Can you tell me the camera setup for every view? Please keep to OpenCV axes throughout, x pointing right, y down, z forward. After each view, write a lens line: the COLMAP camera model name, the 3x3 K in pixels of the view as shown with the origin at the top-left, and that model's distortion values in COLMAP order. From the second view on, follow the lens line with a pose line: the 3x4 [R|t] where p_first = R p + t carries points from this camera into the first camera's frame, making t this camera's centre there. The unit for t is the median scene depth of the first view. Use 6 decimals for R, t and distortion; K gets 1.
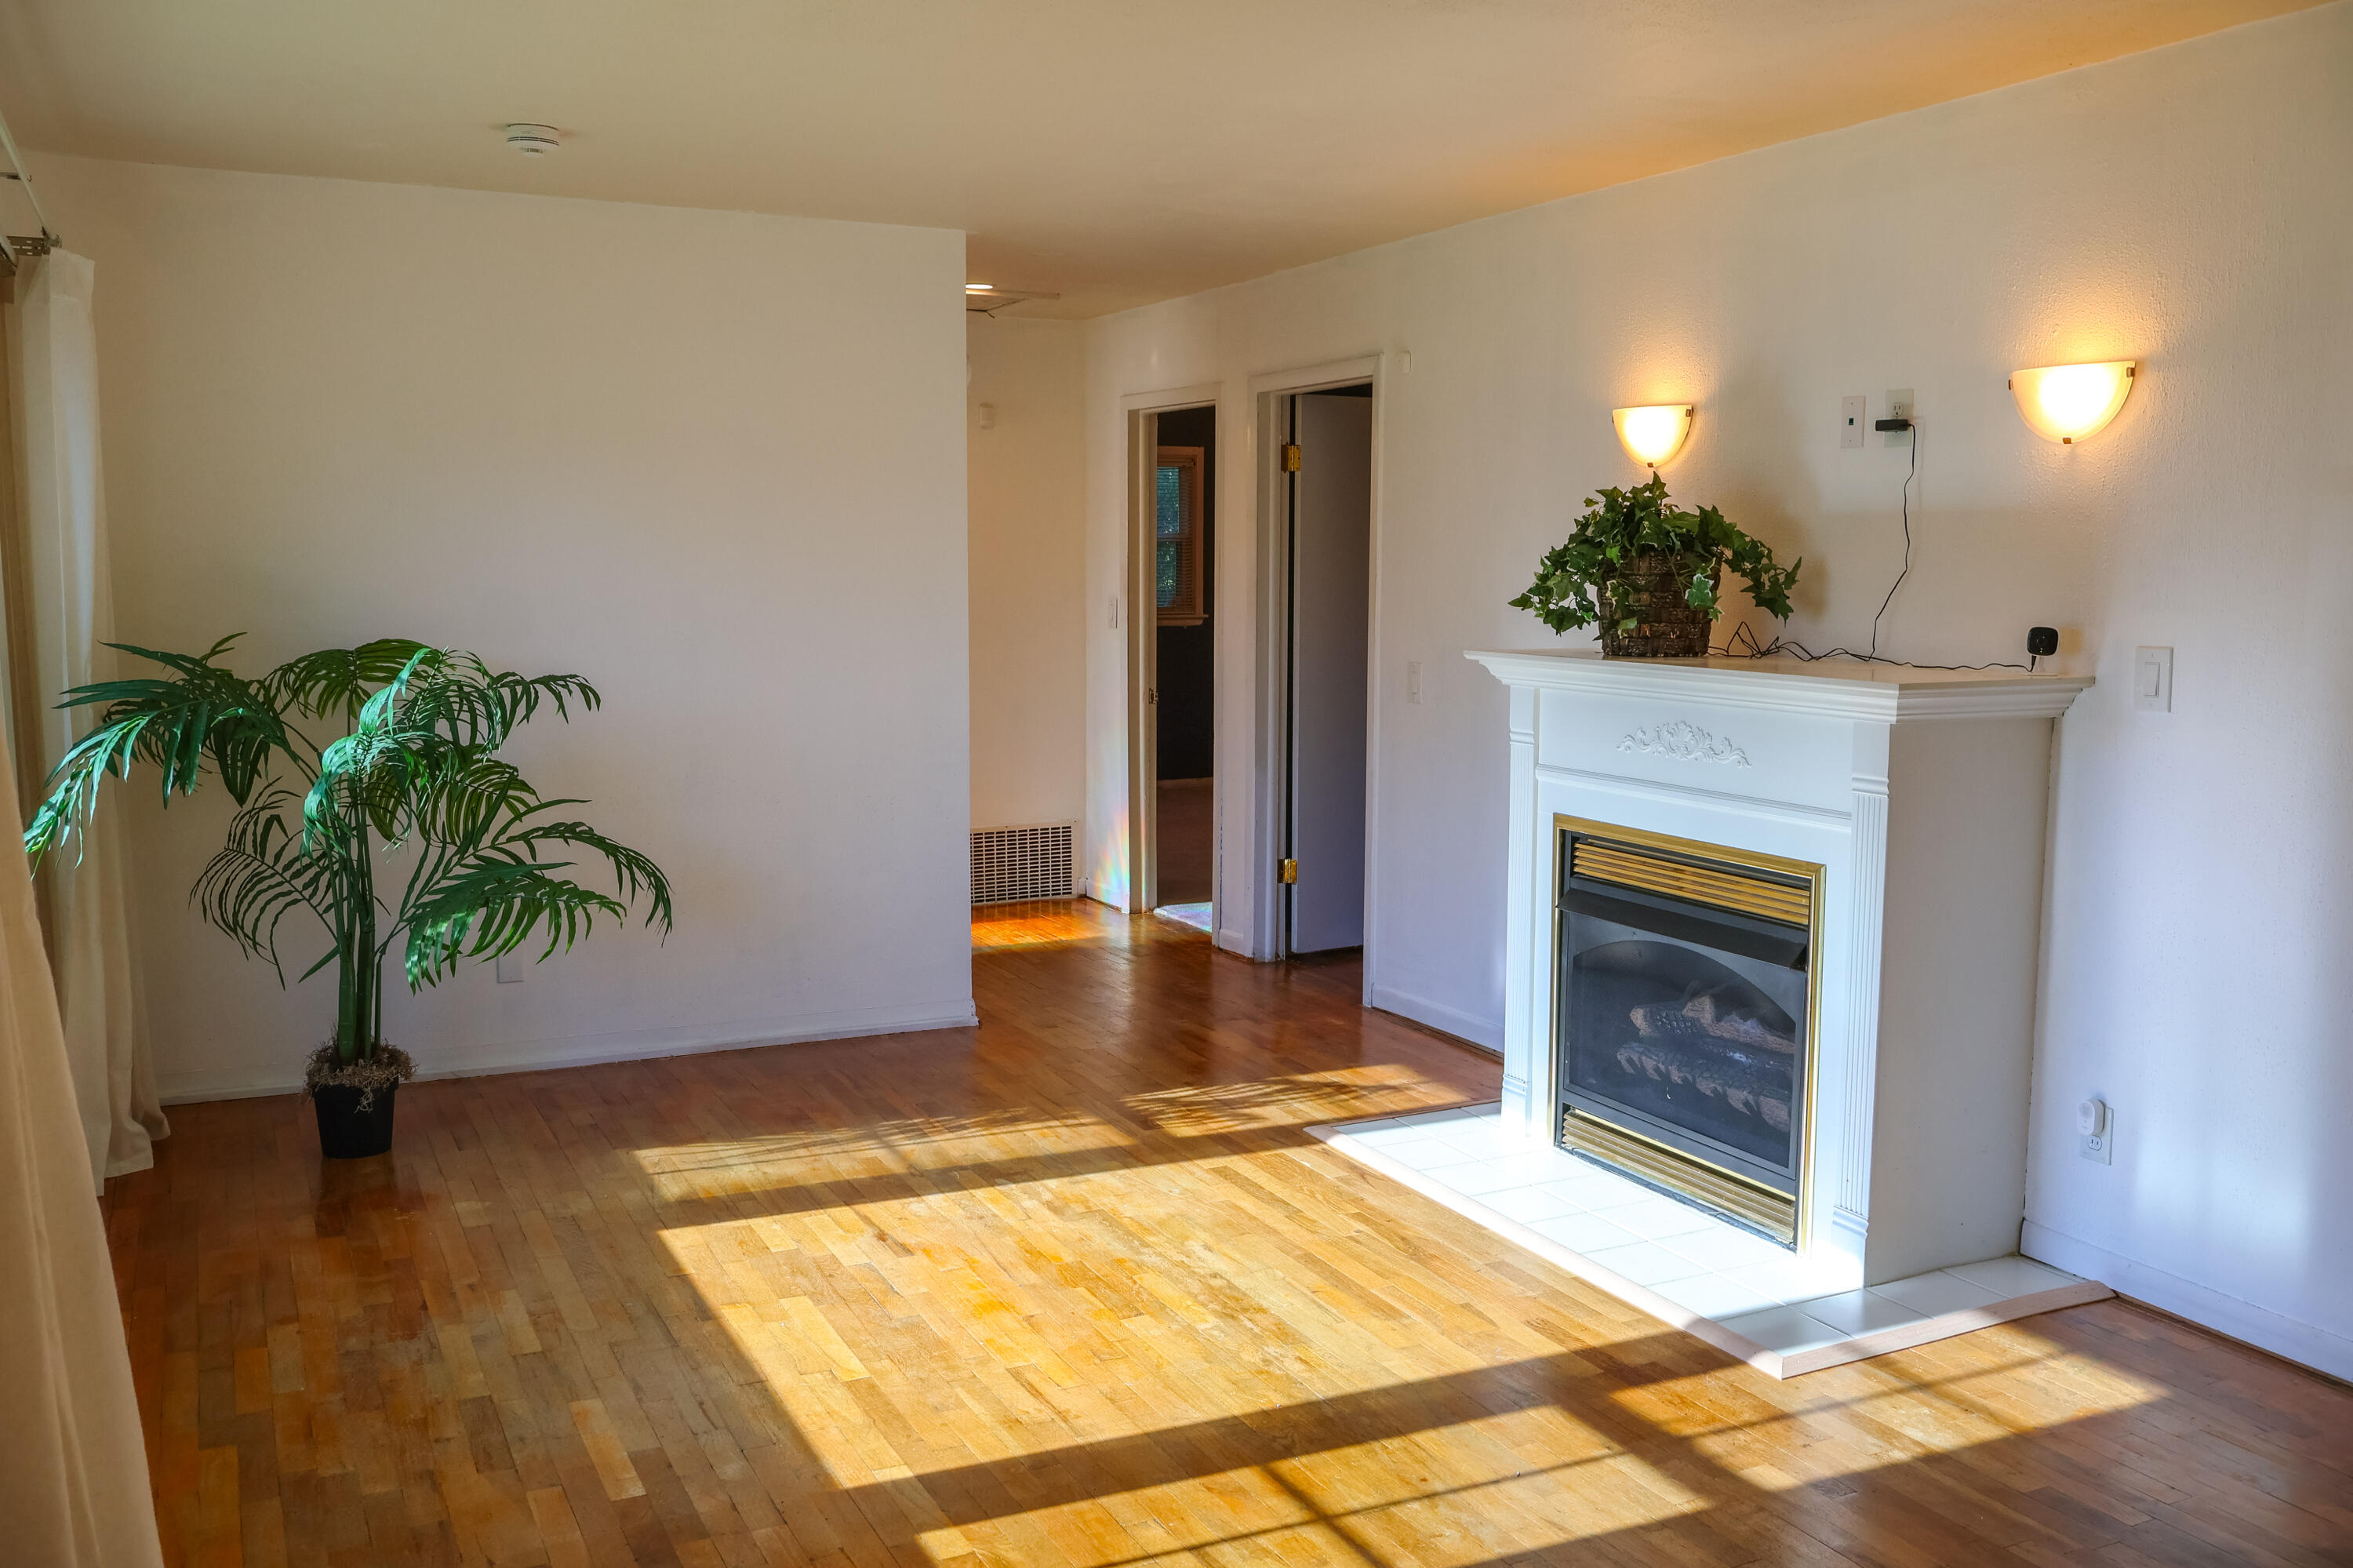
lens RADIAL K [[1987.3, 0, 1174.9], [0, 1987.3, 795.0], [0, 0, 1]] dist [-0.004869, 0.001369]
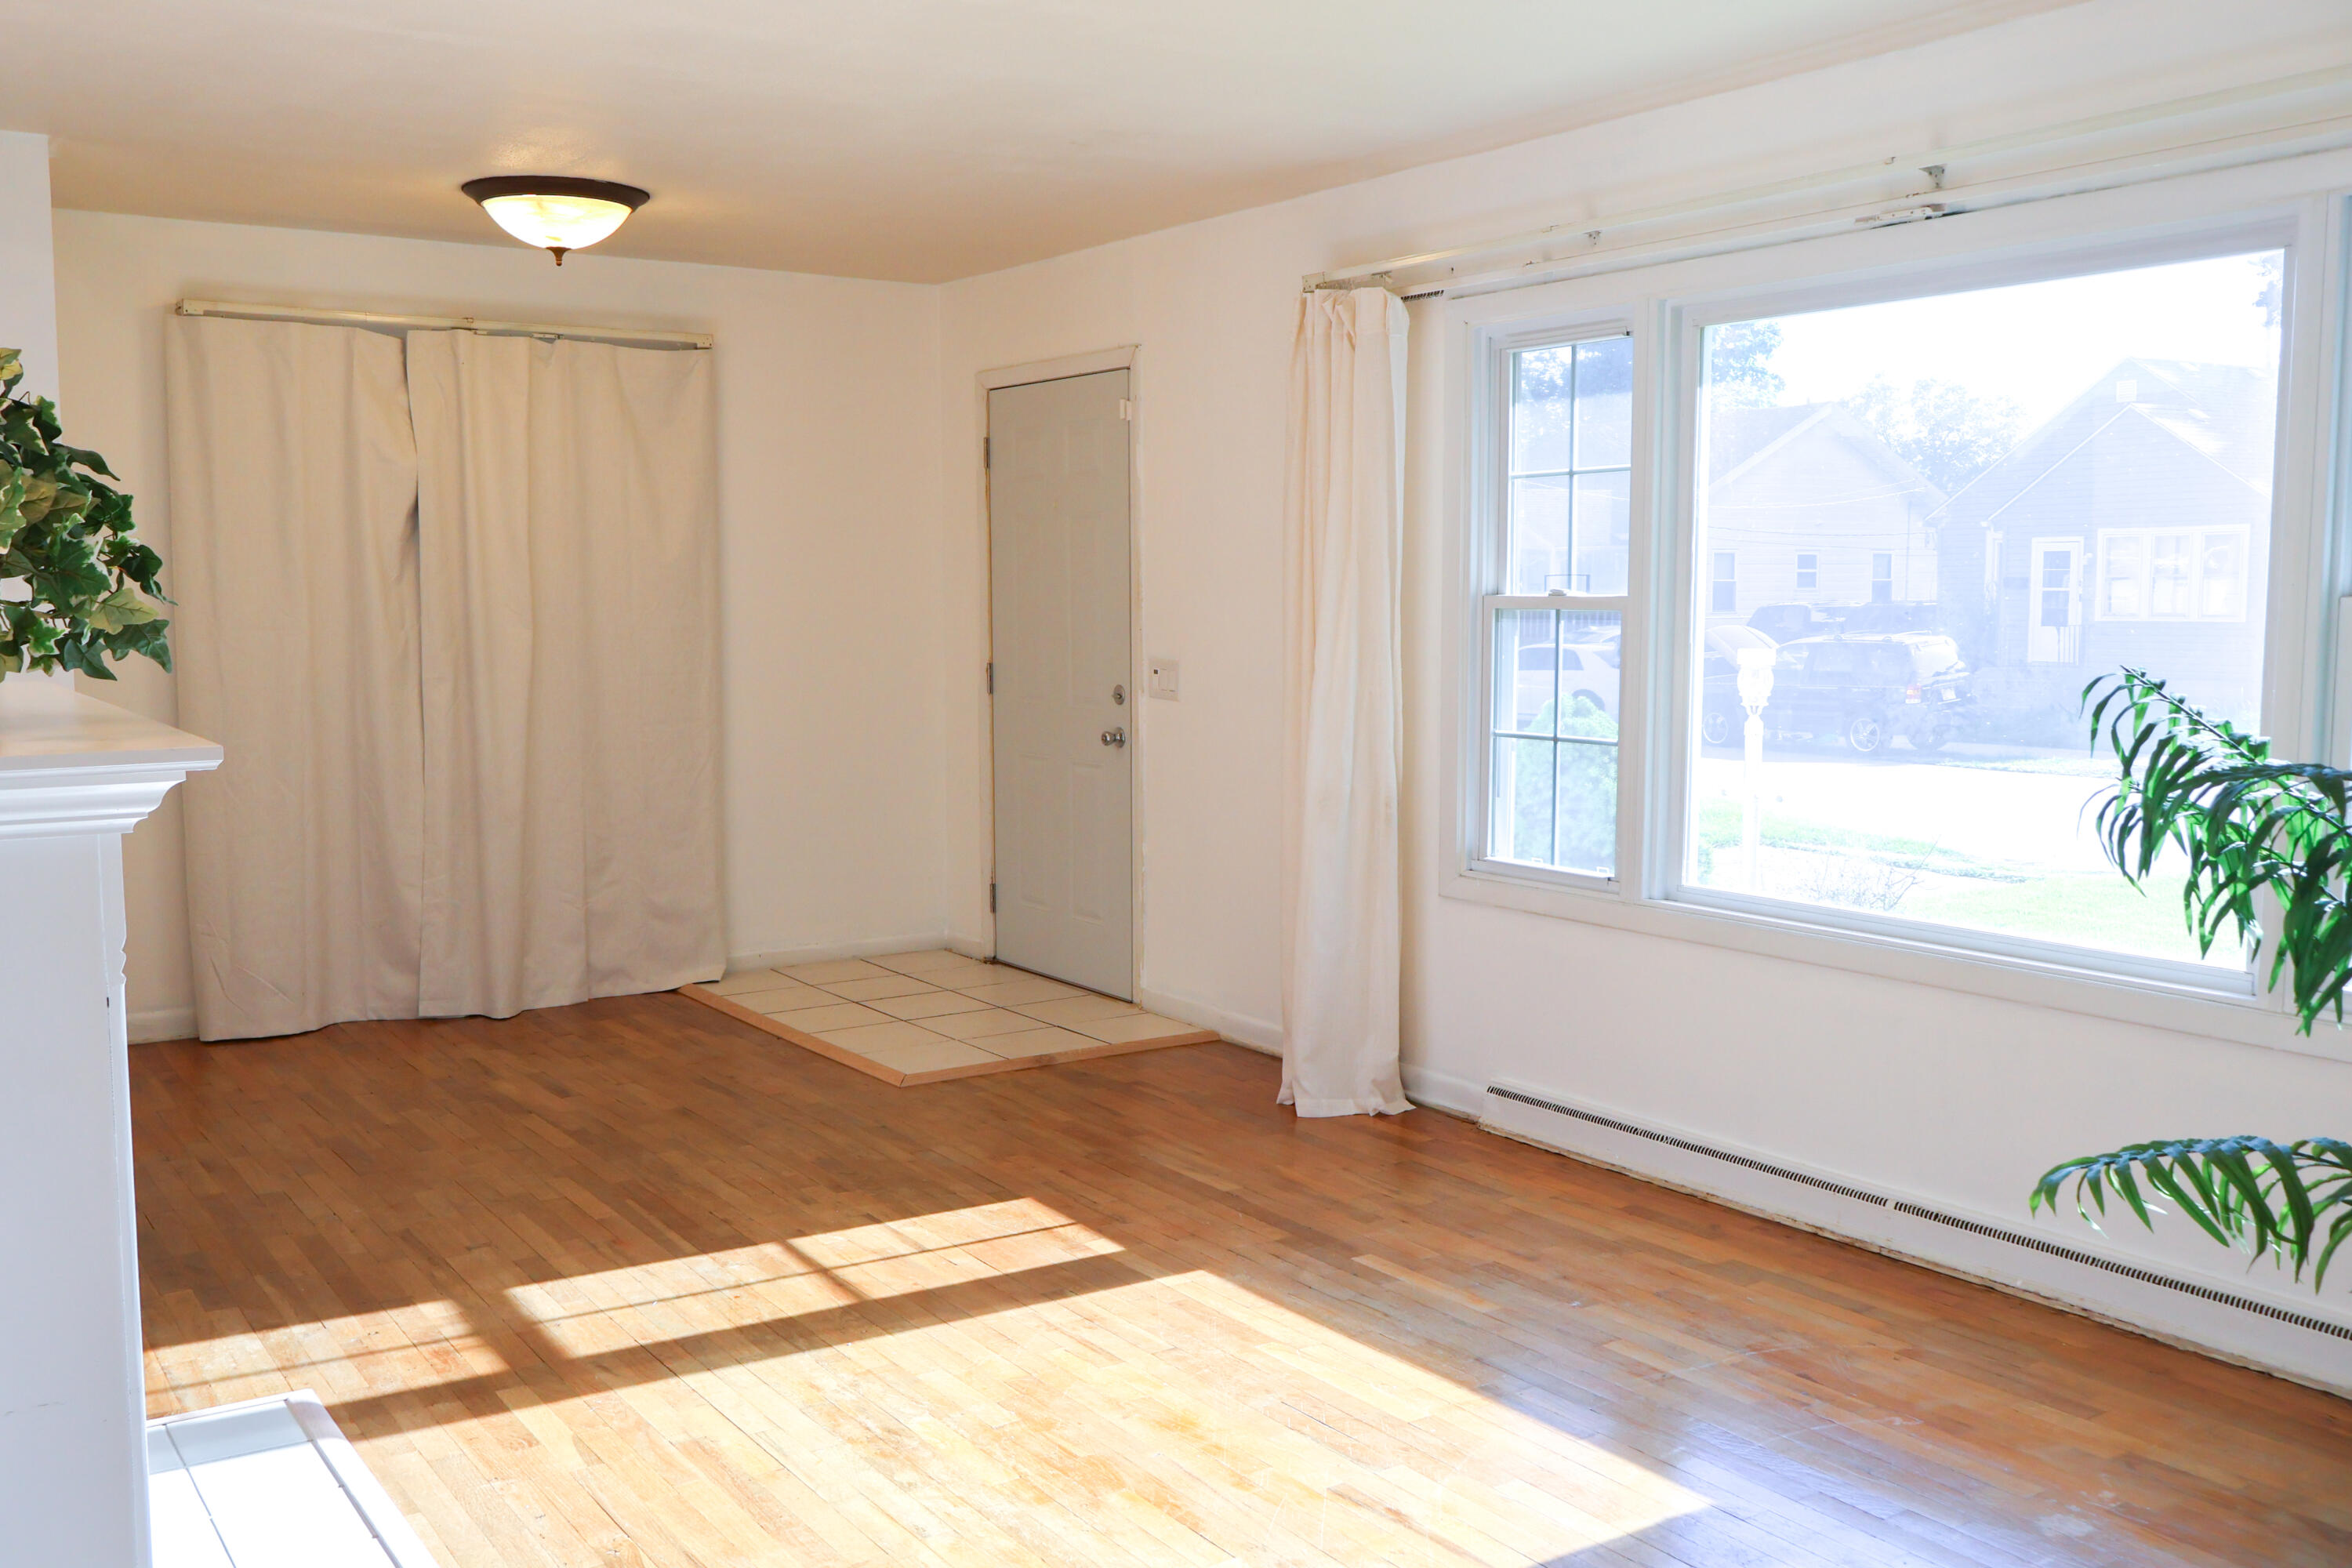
lens RADIAL K [[2074.6, 0, 1182.9], [0, 2074.6, 791.9], [0, 0, 1]] dist [-0.002115, -0.010308]
pose [[-0.988849, 0.009551, -0.148614, 0.033583], [-0.023905, 0.974819, 0.221712, -0.197900], [0.146990, 0.222792, -0.963721, 1.798133]]
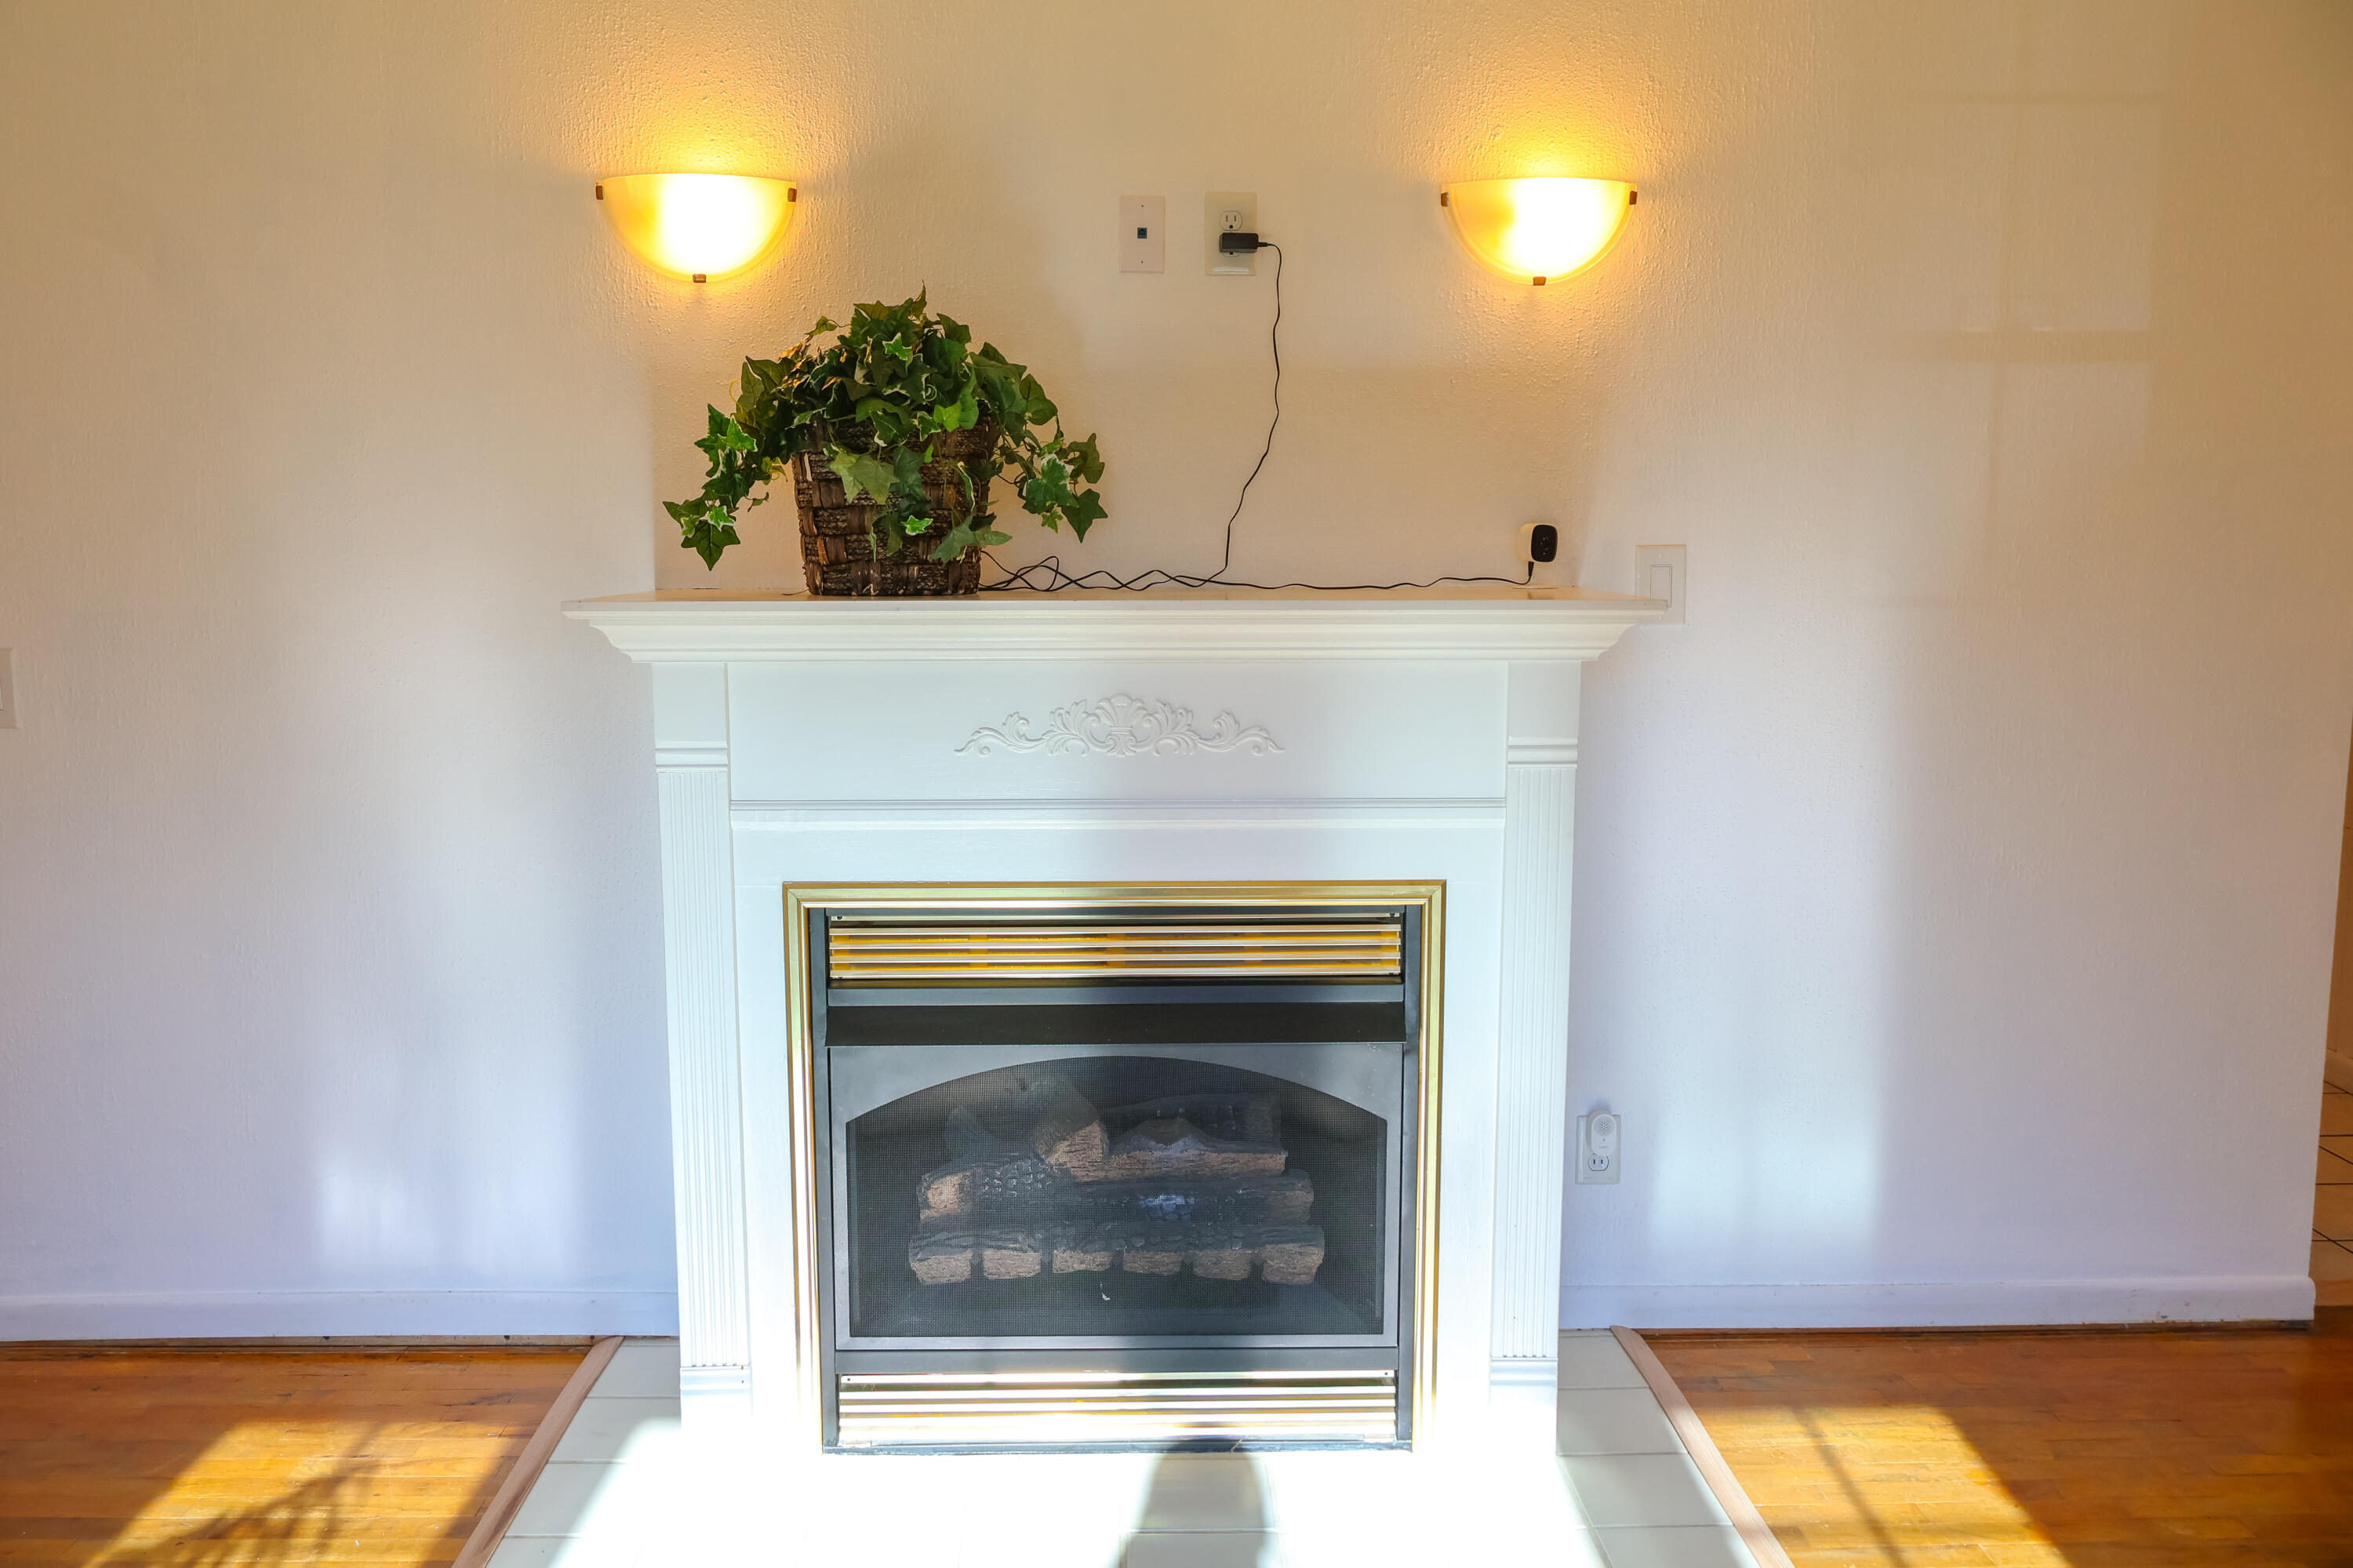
lens RADIAL K [[1987.3, 0, 1174.9], [0, 1987.3, 795.0], [0, 0, 1]] dist [-0.004869, 0.001369]
pose [[0.417915, -0.128748, 0.899317, -0.329066], [0.111039, 0.989724, 0.090091, -0.067203], [-0.901675, 0.062209, 0.427917, 0.818536]]
